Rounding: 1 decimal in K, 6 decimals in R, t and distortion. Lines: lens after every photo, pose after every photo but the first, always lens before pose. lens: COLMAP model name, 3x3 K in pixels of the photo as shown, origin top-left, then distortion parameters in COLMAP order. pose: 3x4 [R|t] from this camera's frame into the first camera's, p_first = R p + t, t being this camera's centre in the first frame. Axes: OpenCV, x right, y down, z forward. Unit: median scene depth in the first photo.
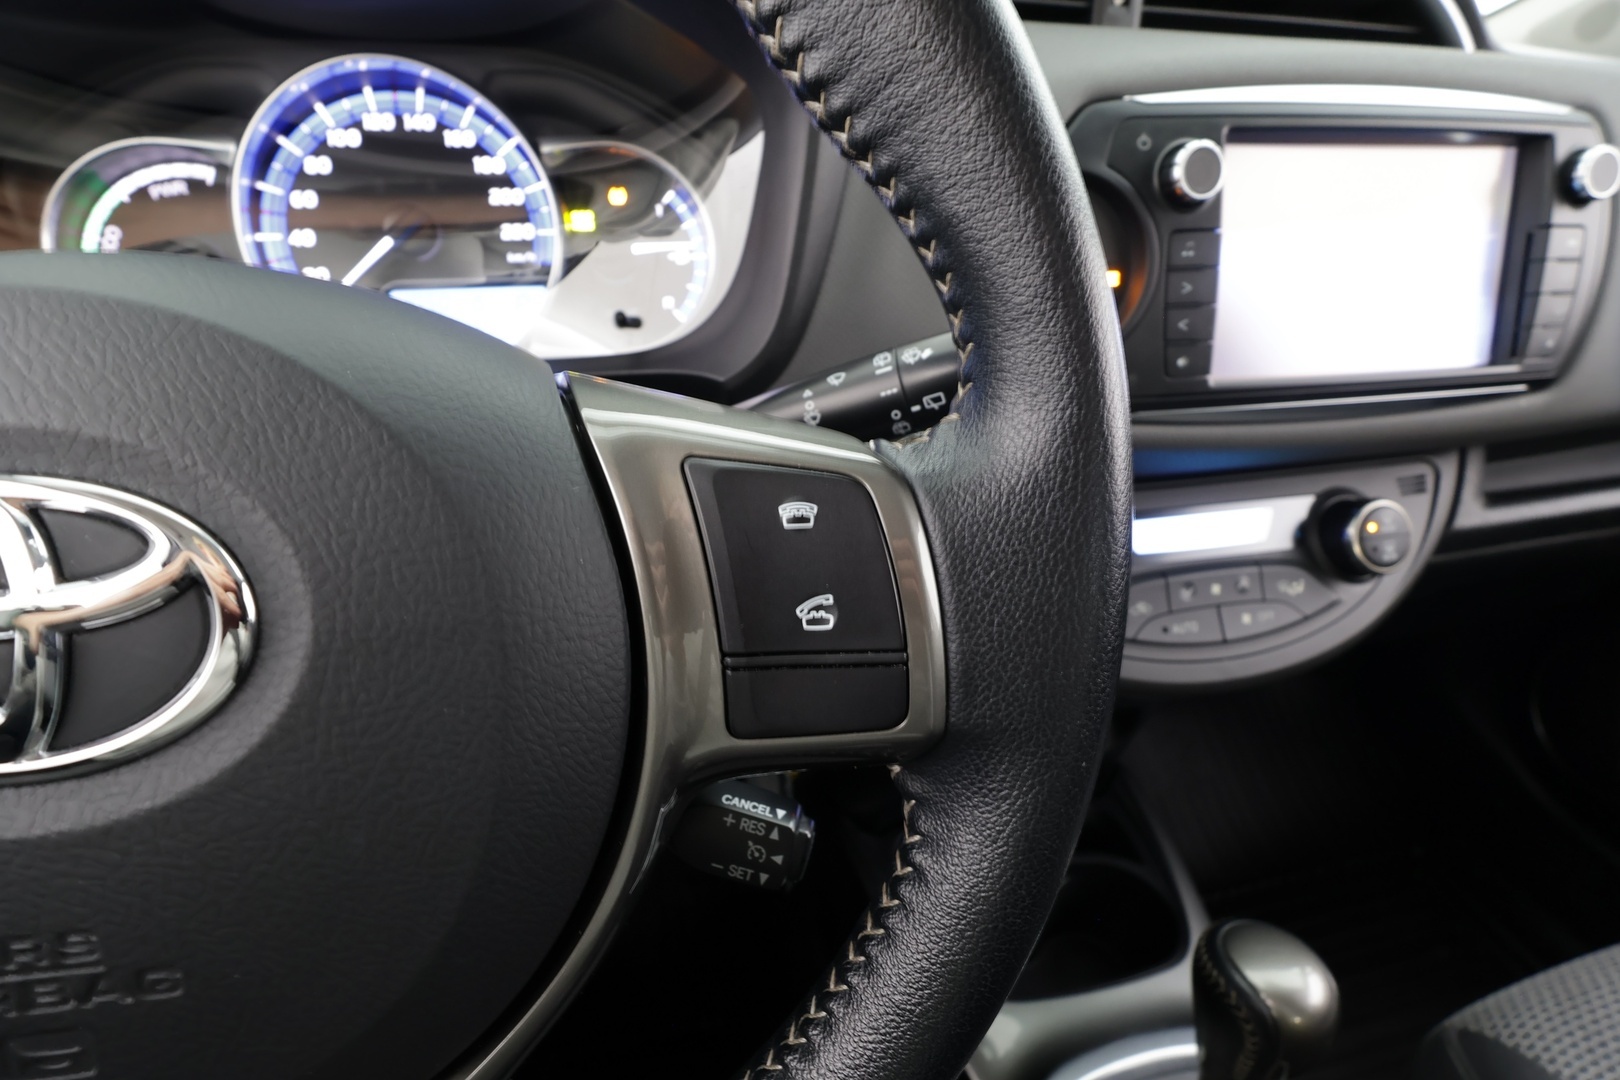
lens RADIAL K [[748.2, 0, 804.3], [0, 748.2, 532.9], [0, 0, 1]] dist [-0.004446, 0.001291]
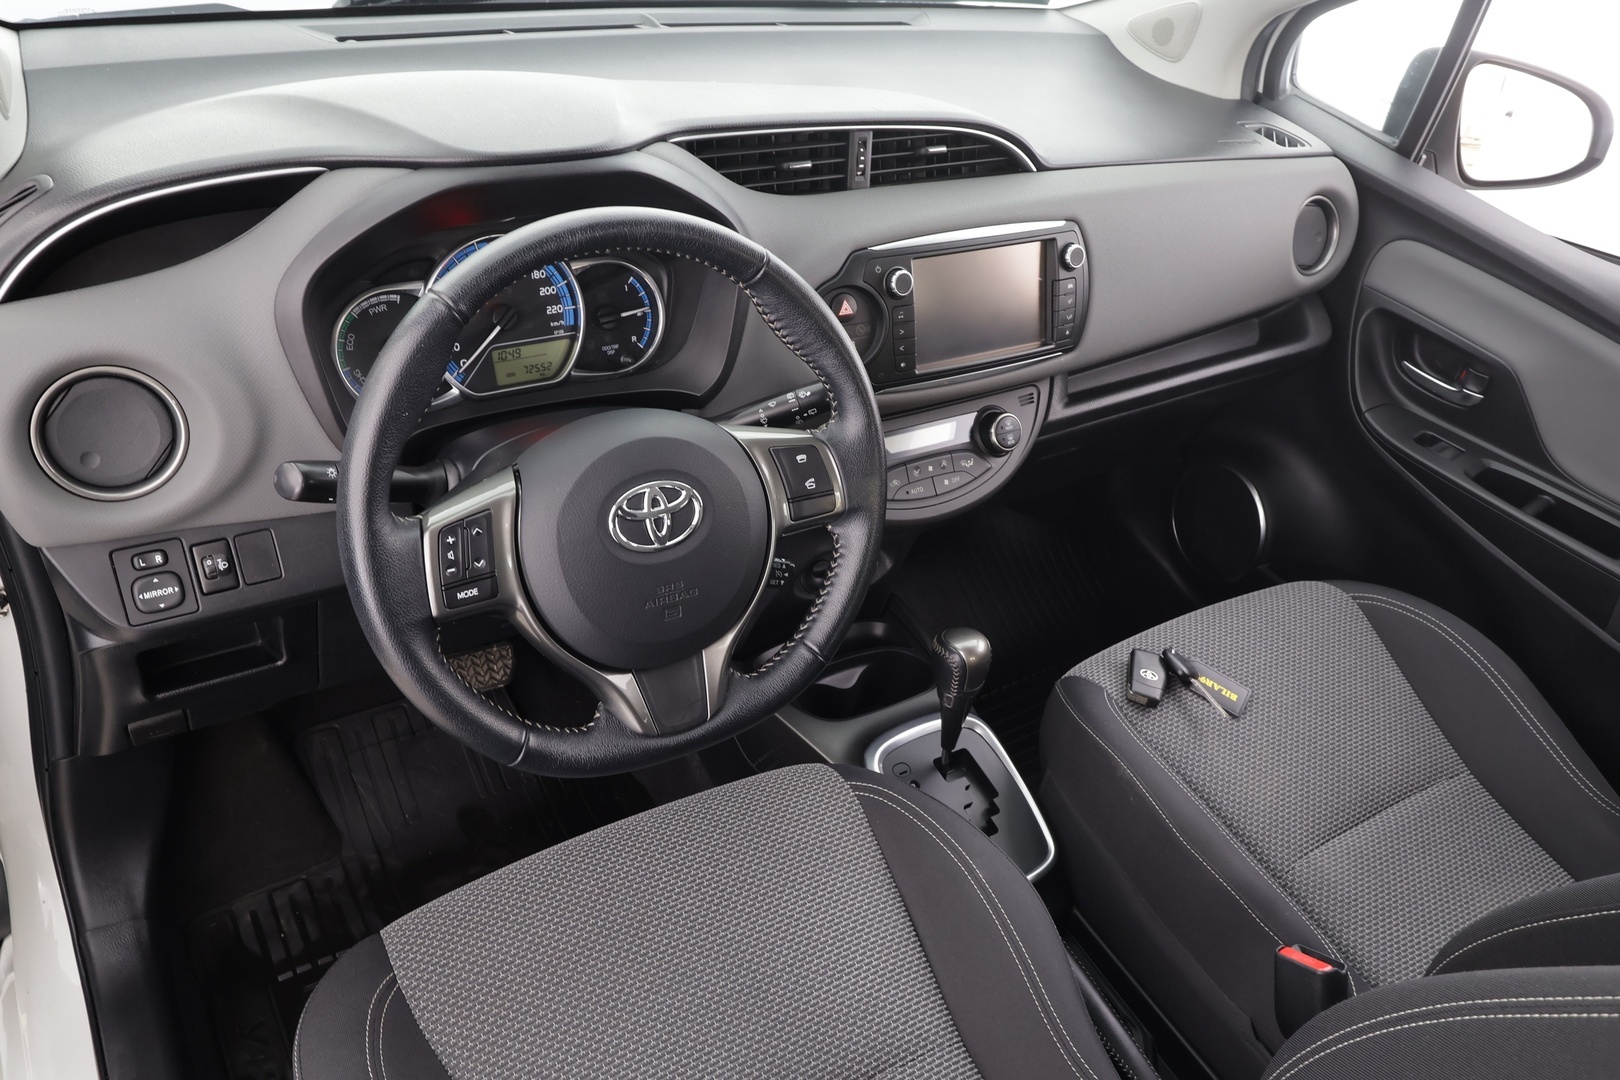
lens RADIAL K [[1250.2, 0, 812.1], [0, 1250.2, 552.5], [0, 0, 1]] dist [0.003335, -0.004764]
pose [[0.936100, -0.128183, 0.327544, -0.893399], [0.087304, 0.986764, 0.136658, -0.195323], [-0.340726, -0.099329, 0.934901, -2.112879]]
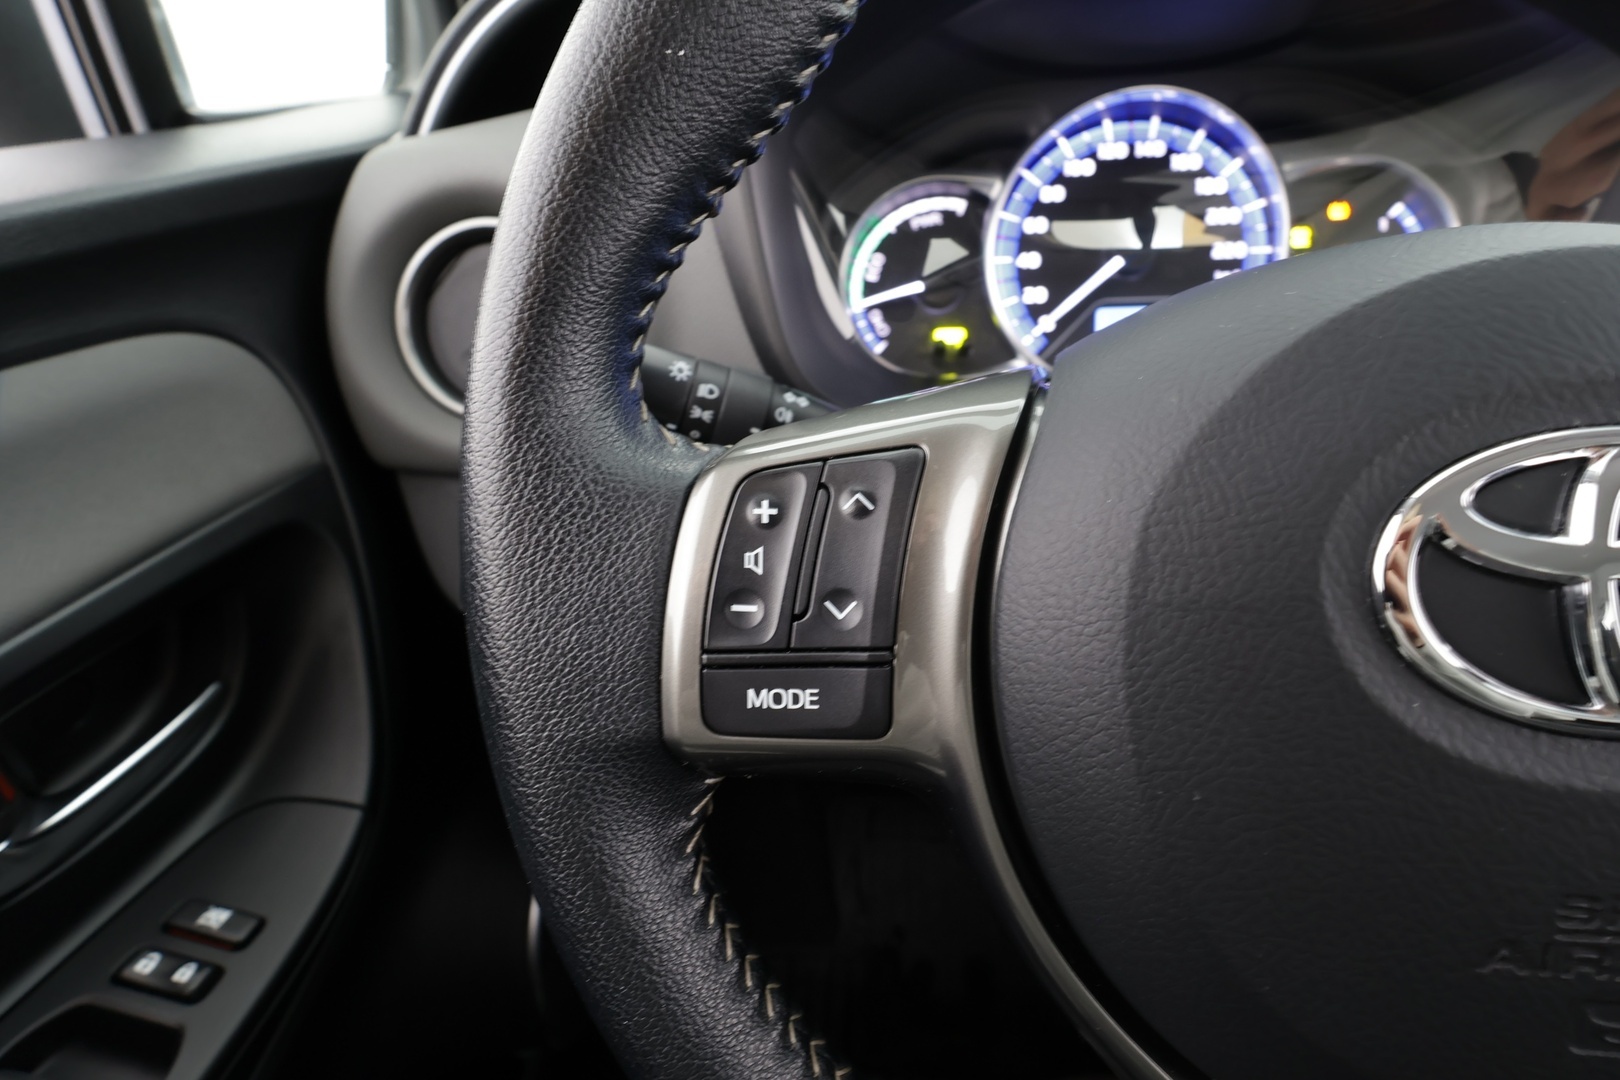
lens RADIAL K [[748.2, 0, 808.5], [0, 748.2, 534.8], [0, 0, 1]] dist [-0.004446, 0.001291]
pose [[0.945428, 0.086533, -0.314130, -0.594274], [-0.100361, 0.994555, -0.028086, 0.063410], [0.309989, 0.058080, 0.948965, -0.106552]]
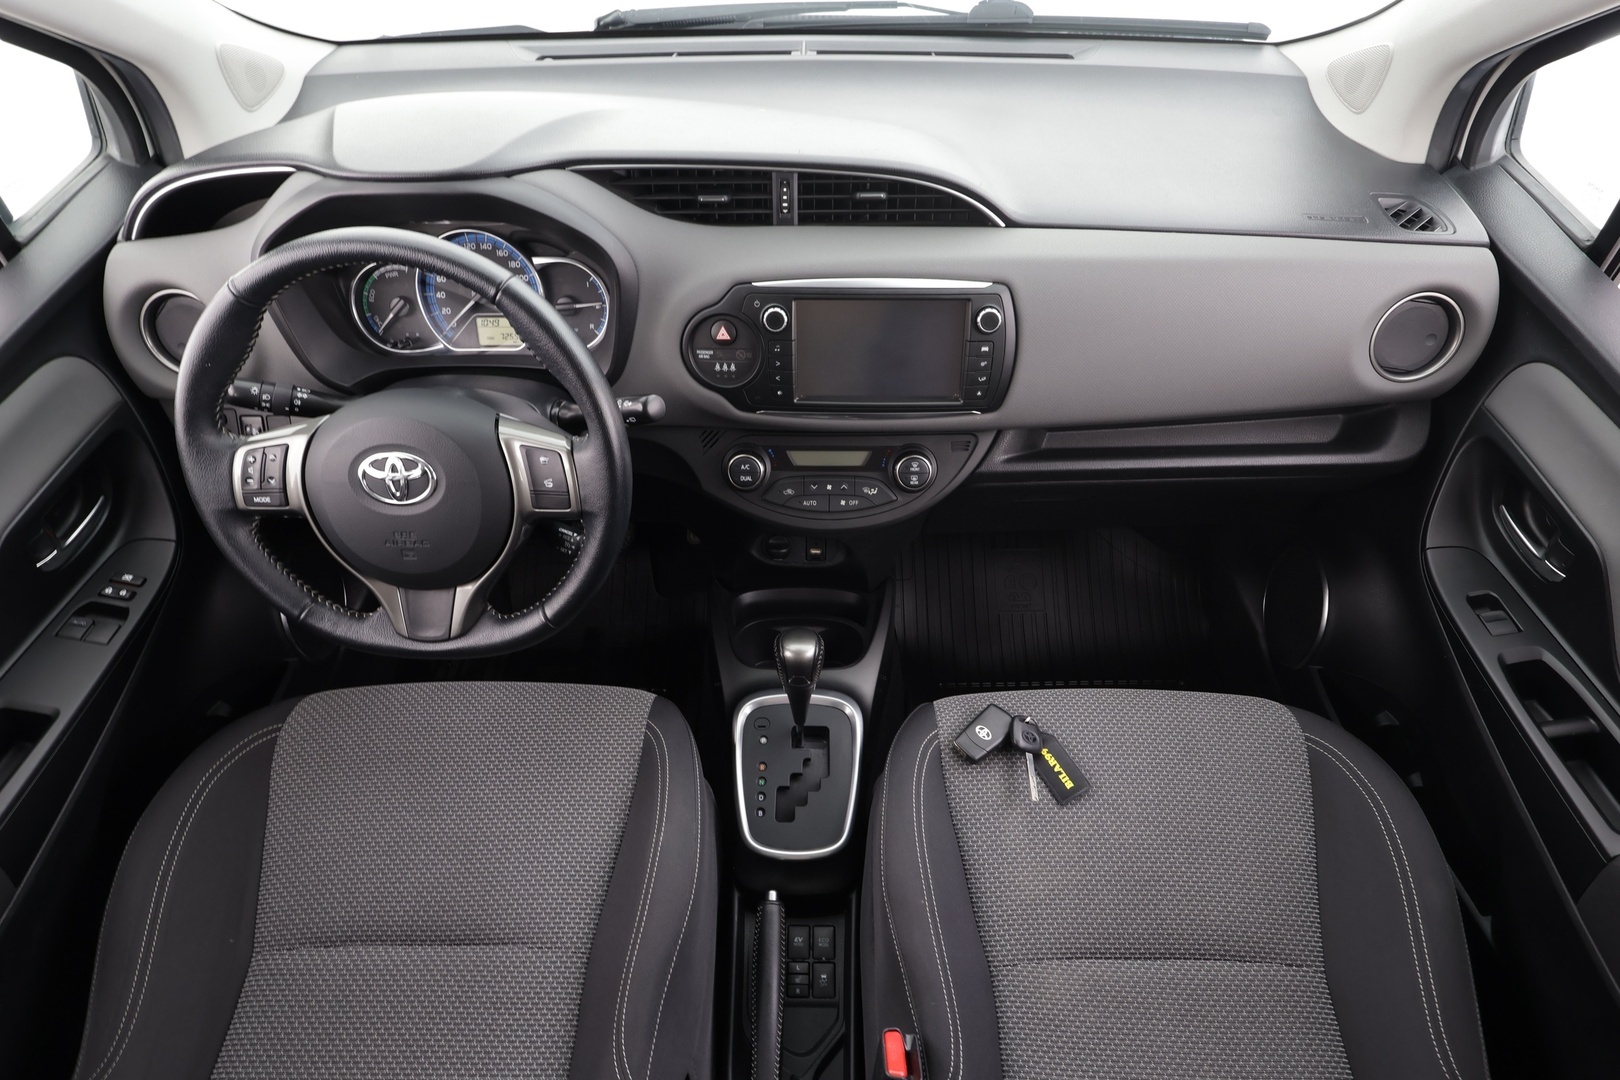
lens RADIAL K [[903.5, 0, 811.1], [0, 903.5, 549.8], [0, 0, 1]] dist [-0.012595, 0.007228]
pose [[0.972216, 0.142122, -0.186006, 1.113103], [-0.088698, 0.959007, 0.269144, -0.489302], [0.216632, -0.245168, 0.944967, -1.641818]]
